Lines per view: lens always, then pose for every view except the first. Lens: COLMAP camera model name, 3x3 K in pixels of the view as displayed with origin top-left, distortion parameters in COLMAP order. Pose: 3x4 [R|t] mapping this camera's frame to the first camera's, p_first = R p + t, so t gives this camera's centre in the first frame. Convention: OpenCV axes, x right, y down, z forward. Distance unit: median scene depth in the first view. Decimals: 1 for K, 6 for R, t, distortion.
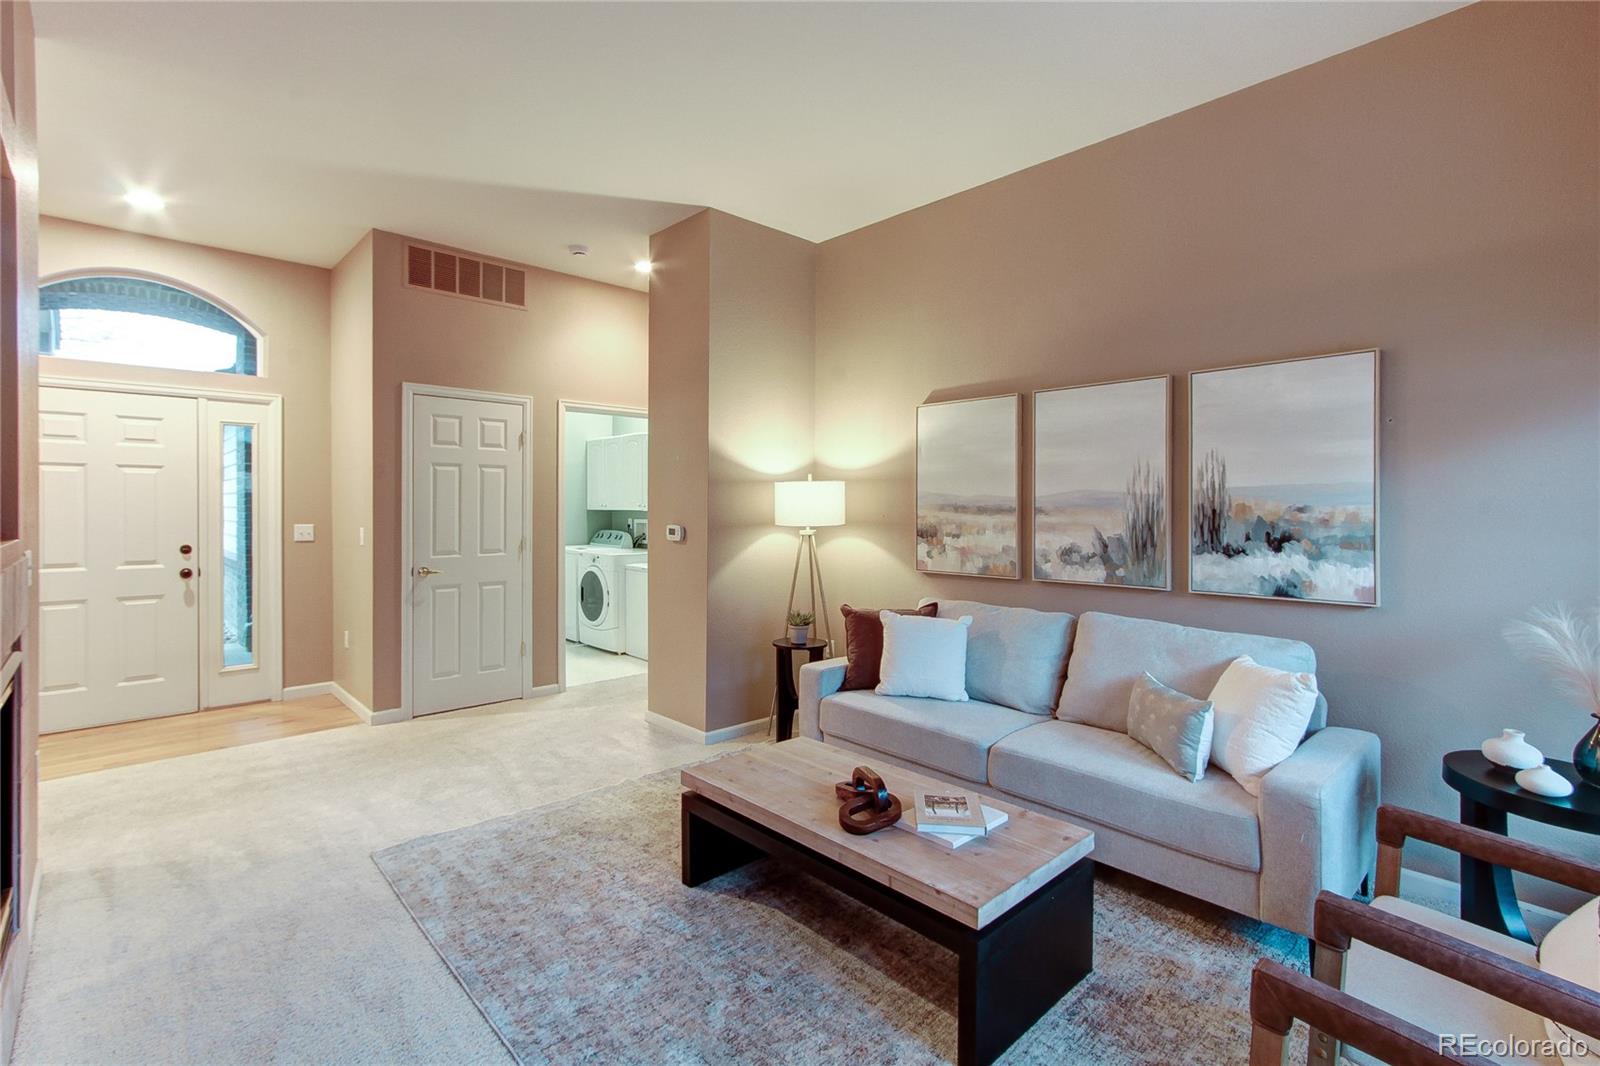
lens RADIAL K [[738.5, 0, 785.1], [0, 738.5, 520.6], [0, 0, 1]] dist [-0.000314, 0.003072]
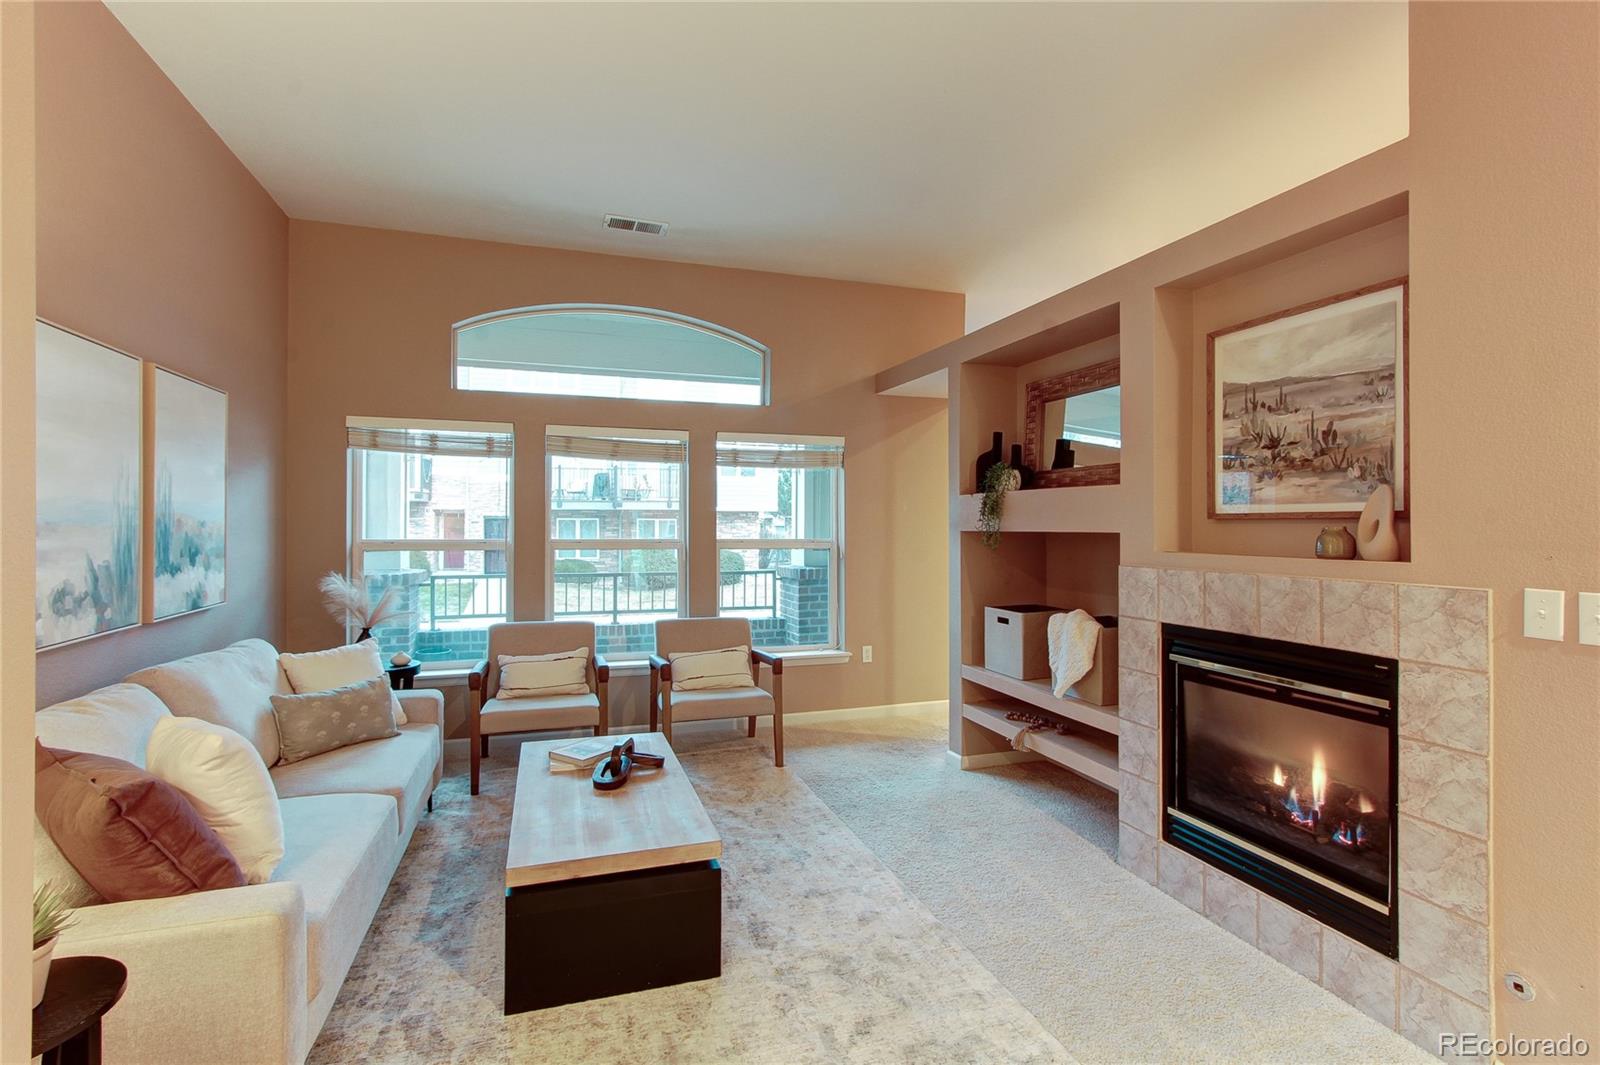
lens RADIAL K [[738.5, 0, 786.4], [0, 738.5, 518.8], [0, 0, 1]] dist [-0.000314, 0.003072]
pose [[-0.904291, -0.000313, 0.426917, -0.403417], [0.004175, 0.999945, 0.009576, -0.023429], [-0.426896, 0.010442, -0.904240, 1.232444]]
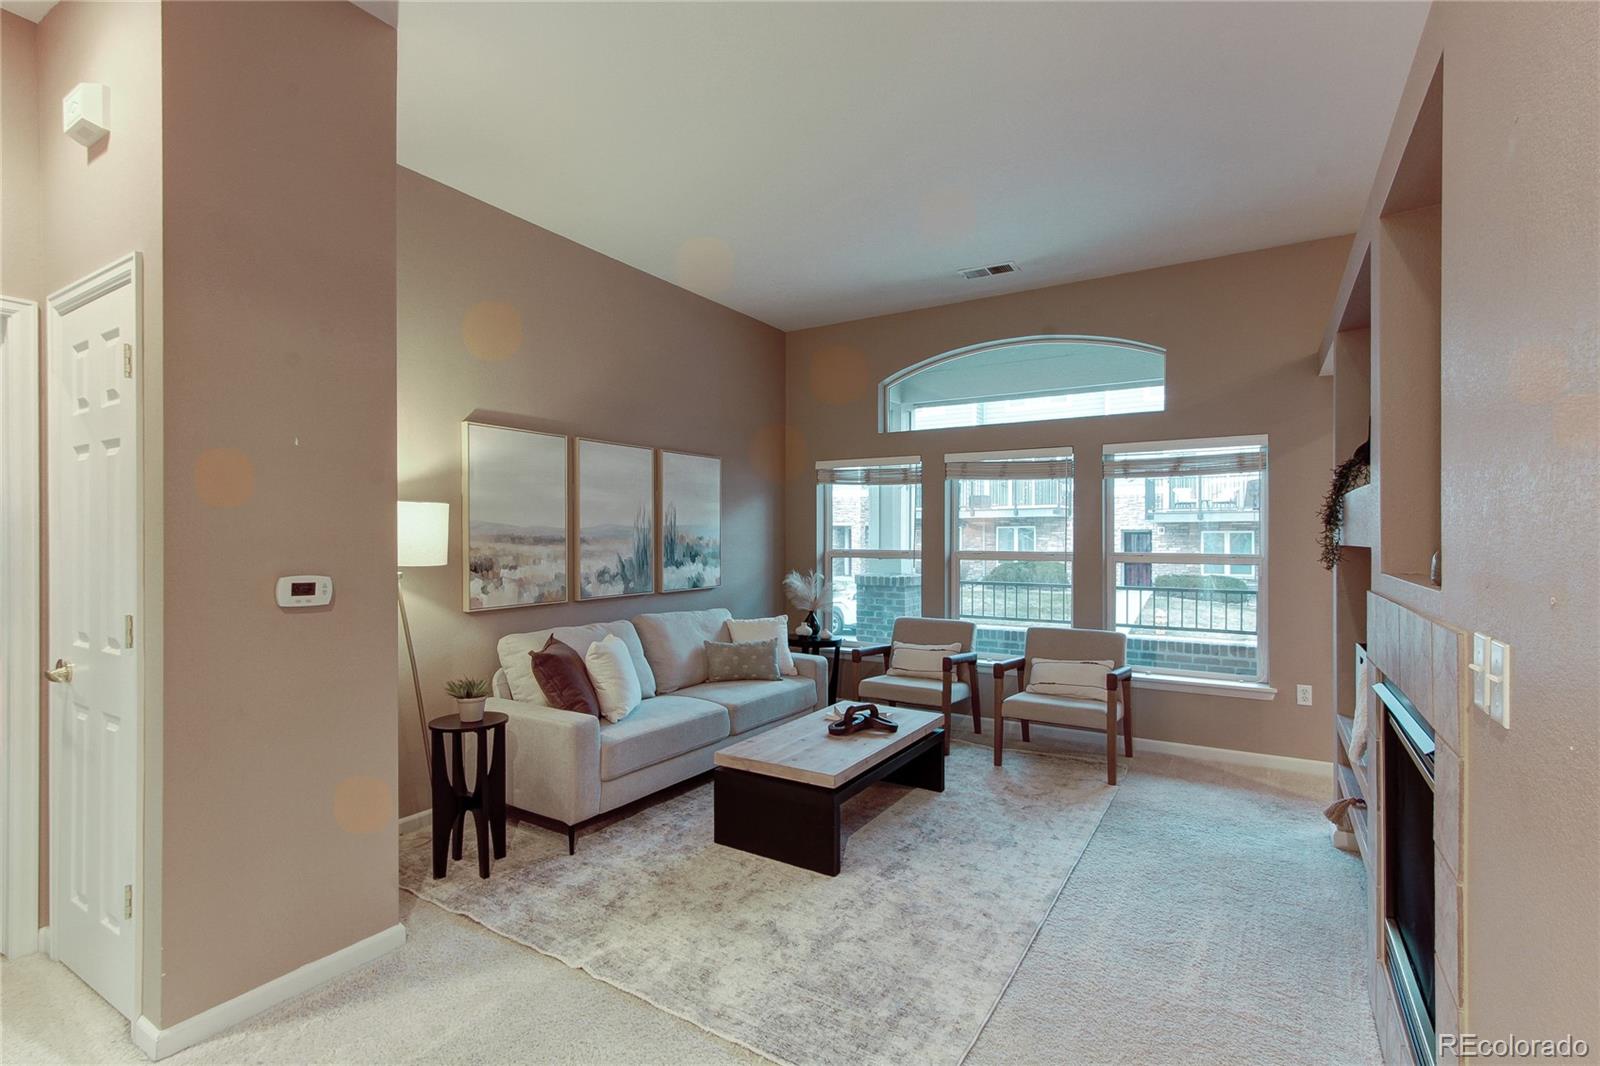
lens RADIAL K [[738.5, 0, 796.5], [0, 738.5, 537.1], [0, 0, 1]] dist [-0.000314, 0.003072]
pose [[-0.266417, -0.002957, 0.963853, -0.857505], [0.016560, 0.999834, 0.007645, -0.021755], [-0.963716, 0.017998, -0.266324, 0.963118]]
